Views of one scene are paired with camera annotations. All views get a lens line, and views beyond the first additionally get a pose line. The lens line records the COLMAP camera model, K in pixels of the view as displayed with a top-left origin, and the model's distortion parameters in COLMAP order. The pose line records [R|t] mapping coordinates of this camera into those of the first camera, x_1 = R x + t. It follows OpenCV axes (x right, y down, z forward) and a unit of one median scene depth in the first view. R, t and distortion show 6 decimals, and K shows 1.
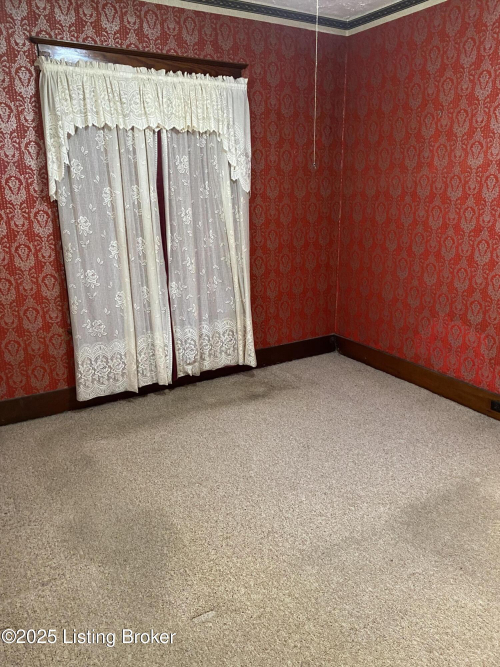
lens RADIAL K [[508.9, 0, 249.1], [0, 508.9, 333.2], [0, 0, 1]] dist [0.024620, -0.019297]
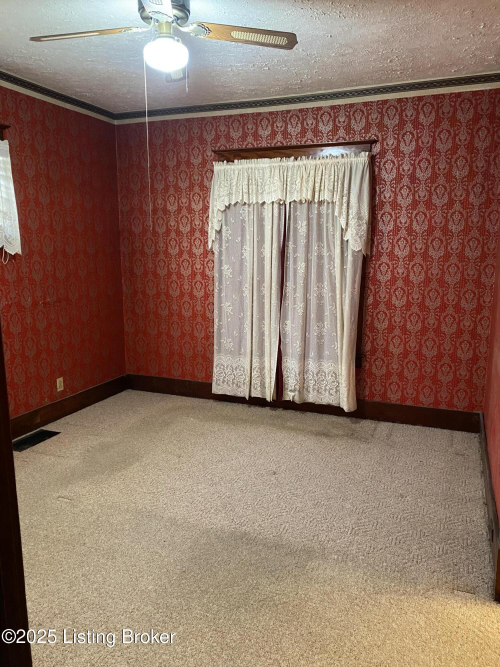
lens RADIAL K [[508.9, 0, 245.9], [0, 508.9, 332.9], [0, 0, 1]] dist [0.024620, -0.019297]
pose [[0.597855, 0.152141, -0.787034, 0.770265], [-0.229371, 0.973240, 0.013899, -0.066496], [0.768088, 0.172213, 0.616753, 0.173409]]
